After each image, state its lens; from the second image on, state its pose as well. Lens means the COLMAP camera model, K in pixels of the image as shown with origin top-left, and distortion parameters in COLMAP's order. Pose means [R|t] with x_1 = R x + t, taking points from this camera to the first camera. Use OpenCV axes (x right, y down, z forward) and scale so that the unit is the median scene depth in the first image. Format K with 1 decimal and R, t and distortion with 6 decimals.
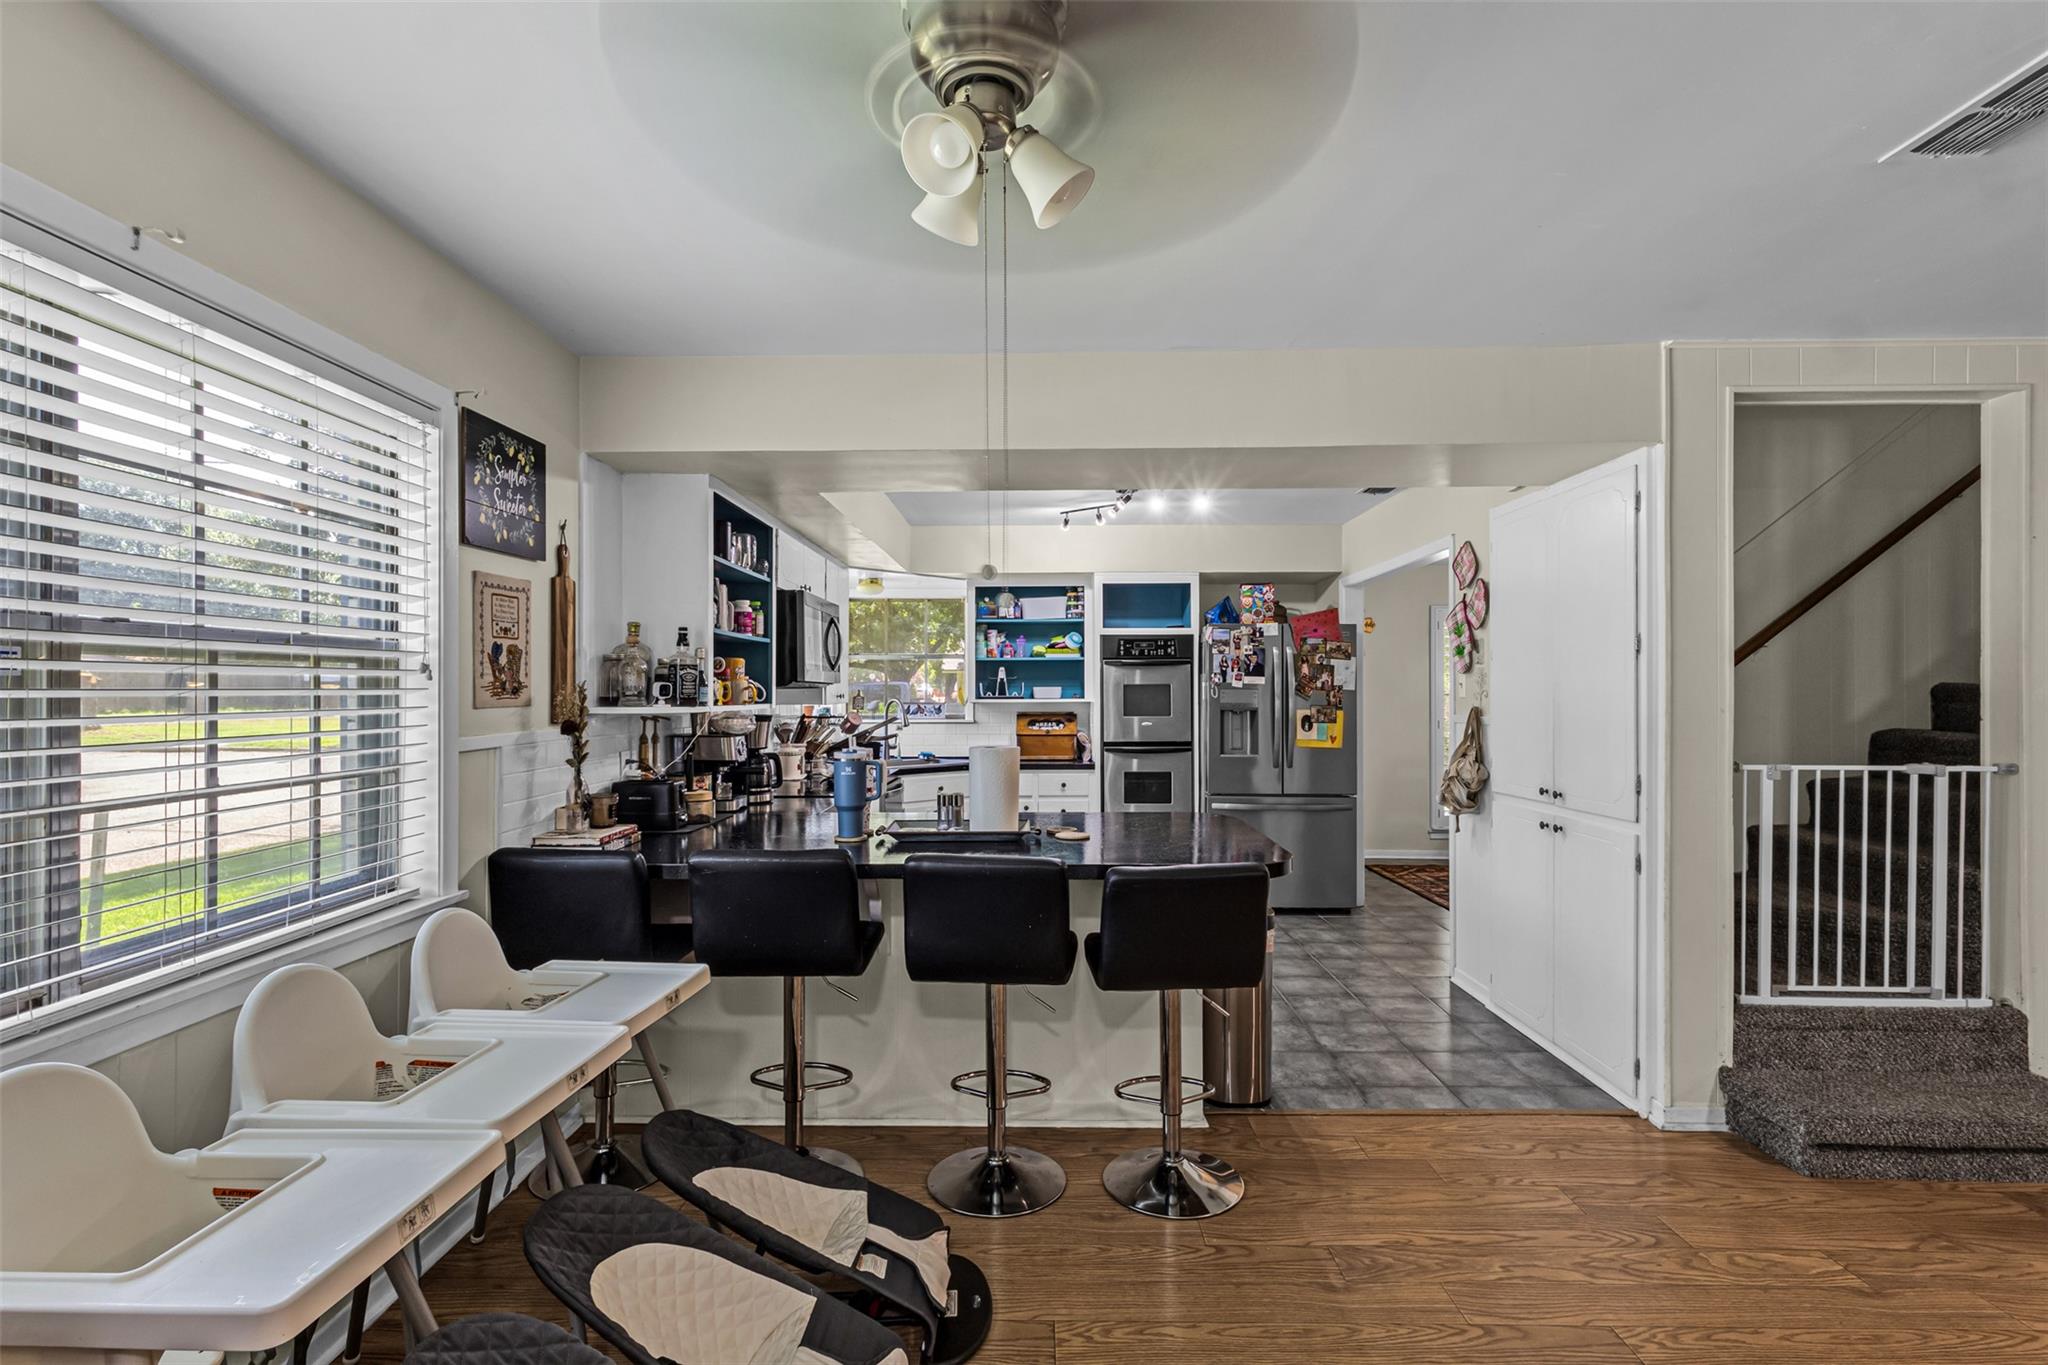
lens RADIAL K [[957.9, 0, 1018.0], [0, 957.9, 686.8], [0, 0, 1]] dist [0.004159, 0.000016]
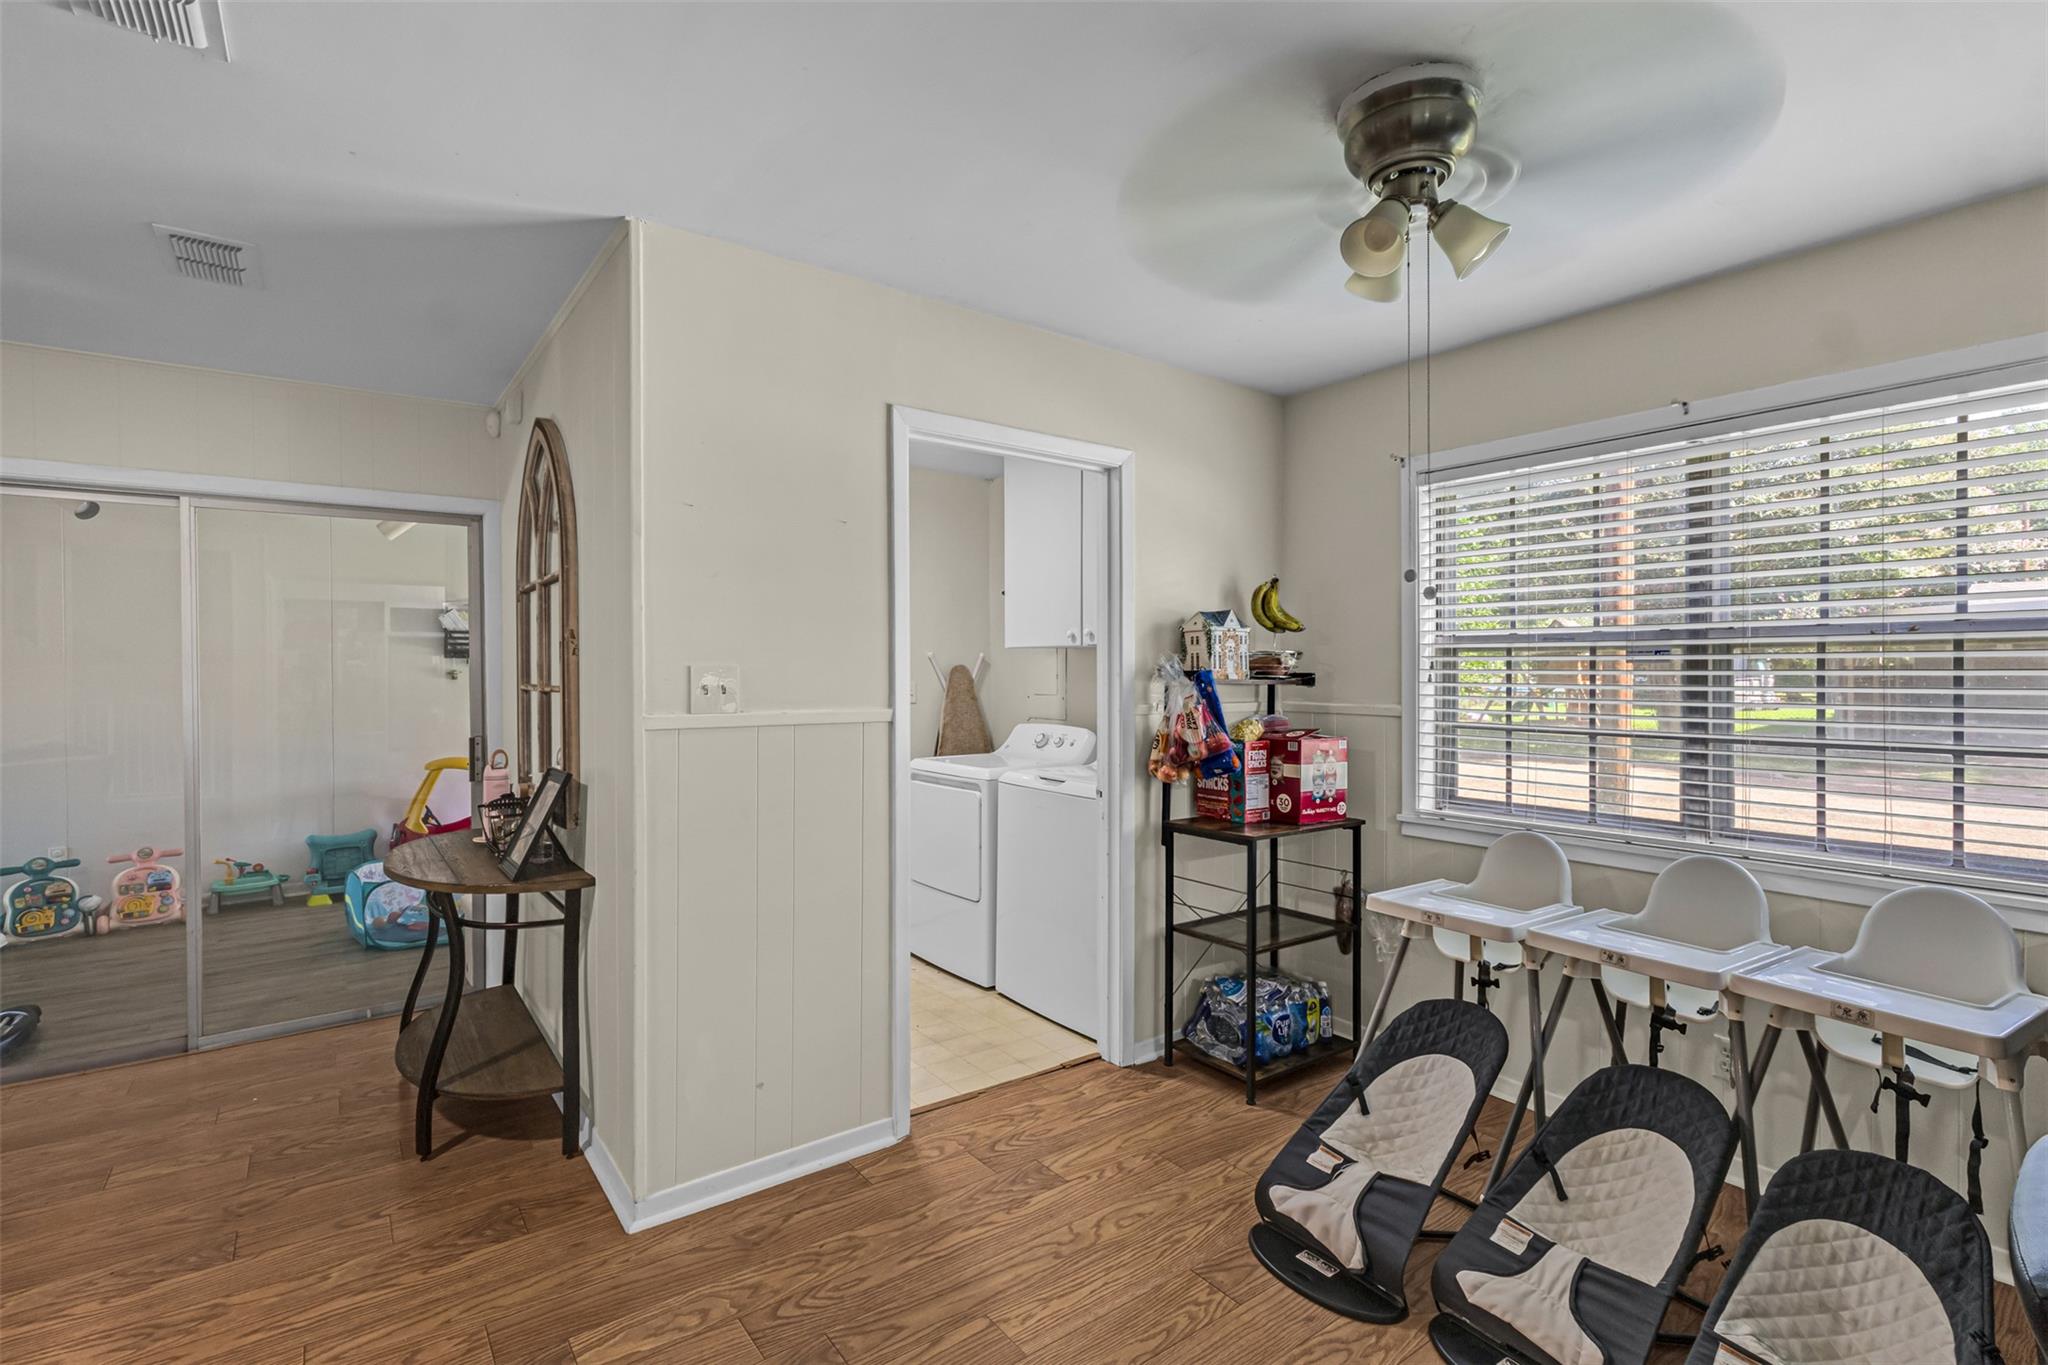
lens RADIAL K [[957.9, 0, 1022.1], [0, 957.9, 679.1], [0, 0, 1]] dist [0.004159, 0.000016]
pose [[-0.793641, 0.009331, -0.608315, 0.451590], [0.004932, 0.999948, 0.008904, -0.000963], [0.608366, 0.004066, -0.793646, 0.695195]]
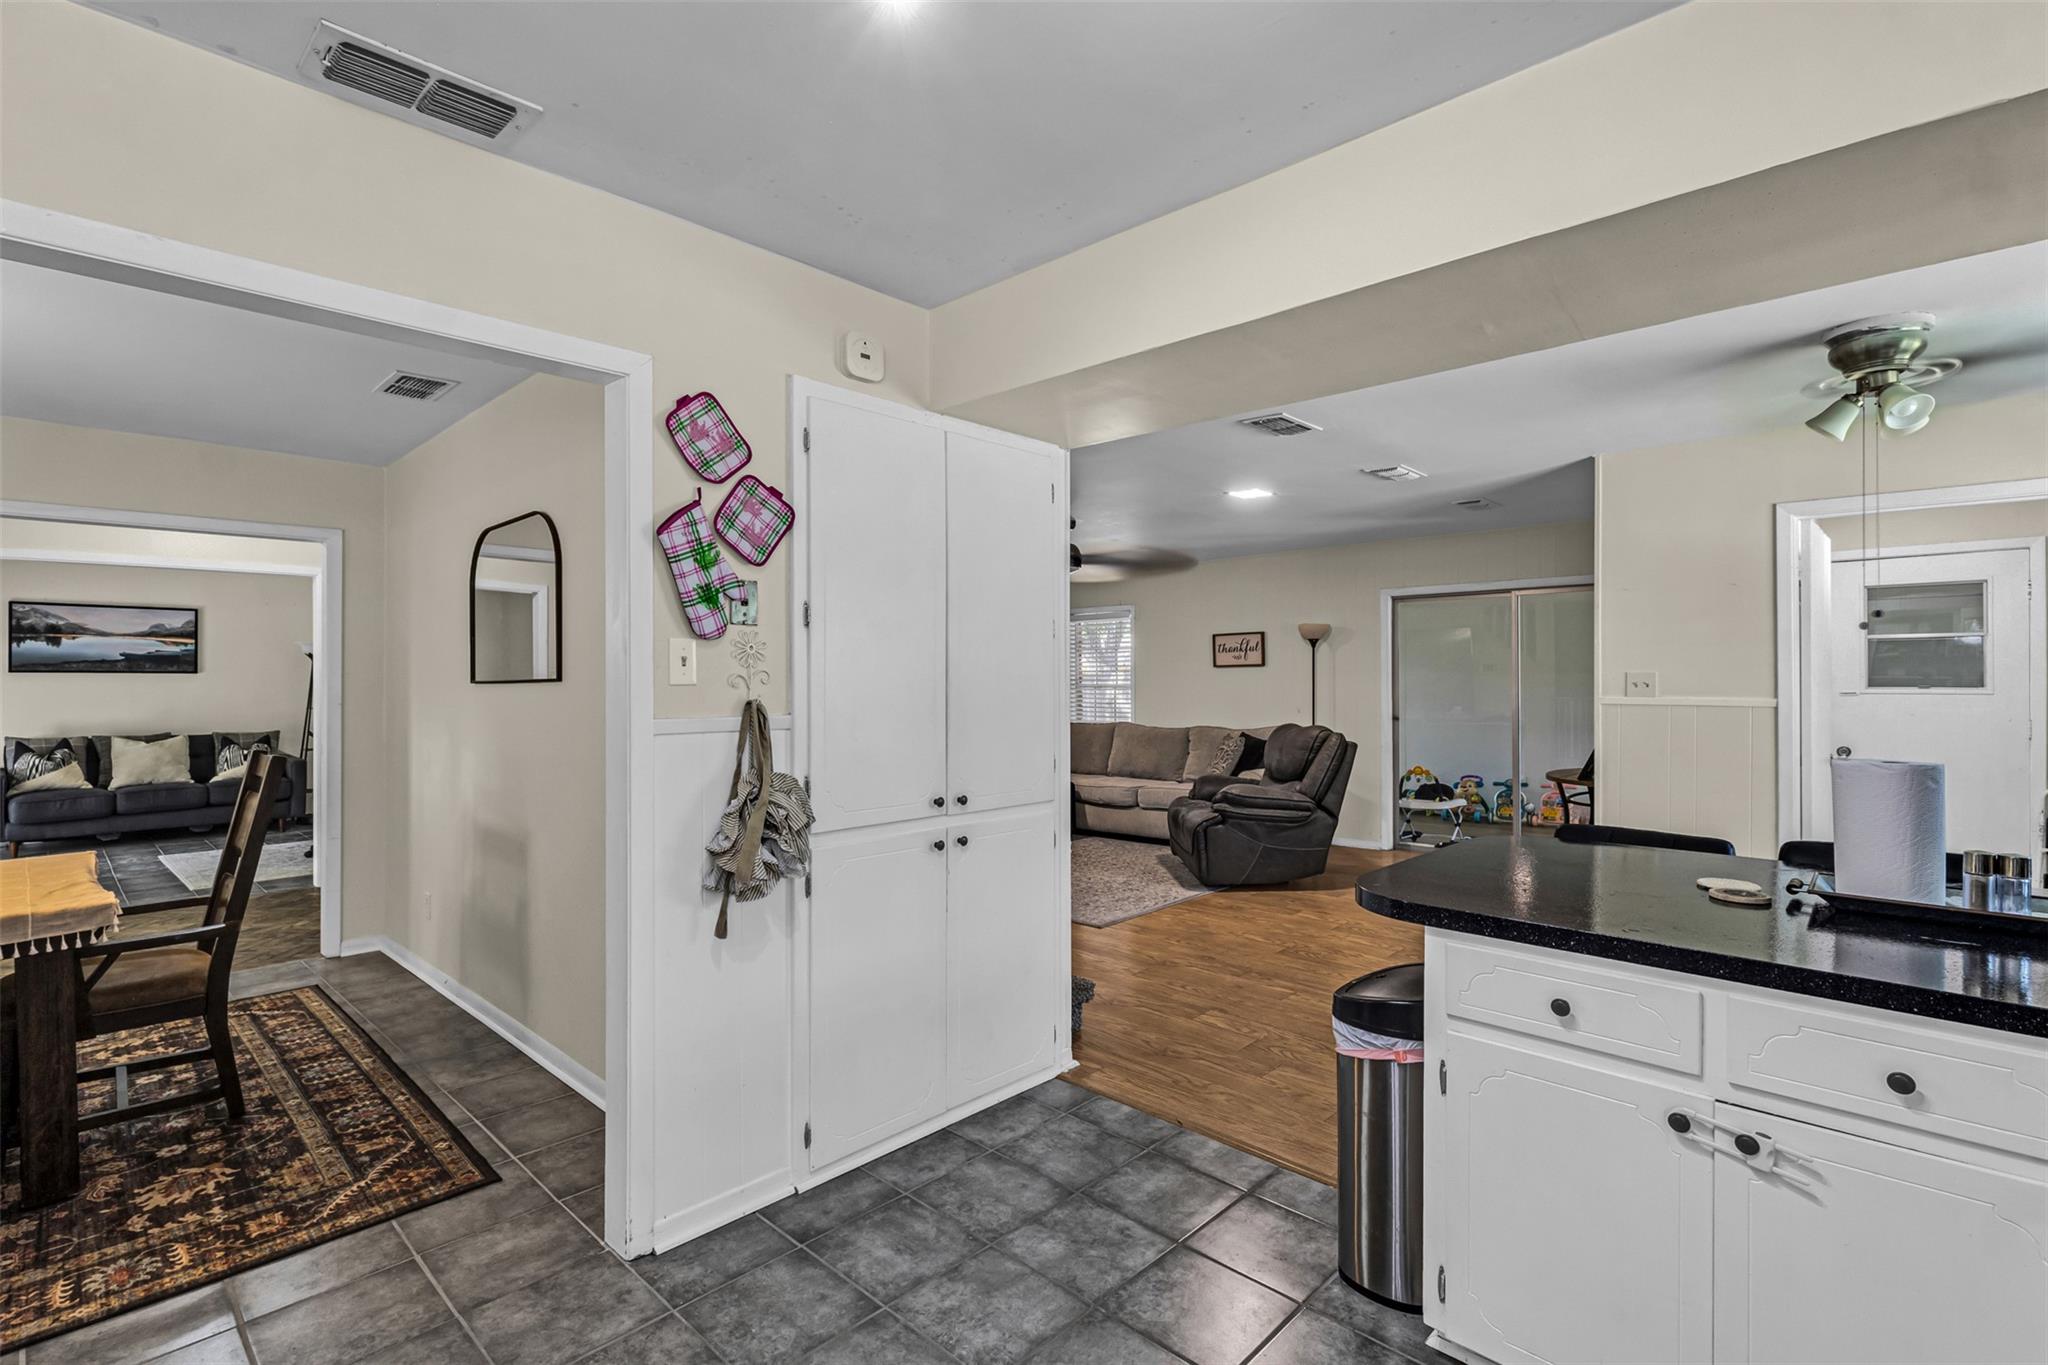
lens RADIAL K [[957.9, 0, 1015.7], [0, 957.9, 680.9], [0, 0, 1]] dist [0.004159, 0.000016]
pose [[-0.739164, 0.000354, 0.673525, -0.025010], [-0.002505, 0.999992, -0.003274, 0.012358], [-0.673521, -0.004107, -0.739157, 1.527583]]
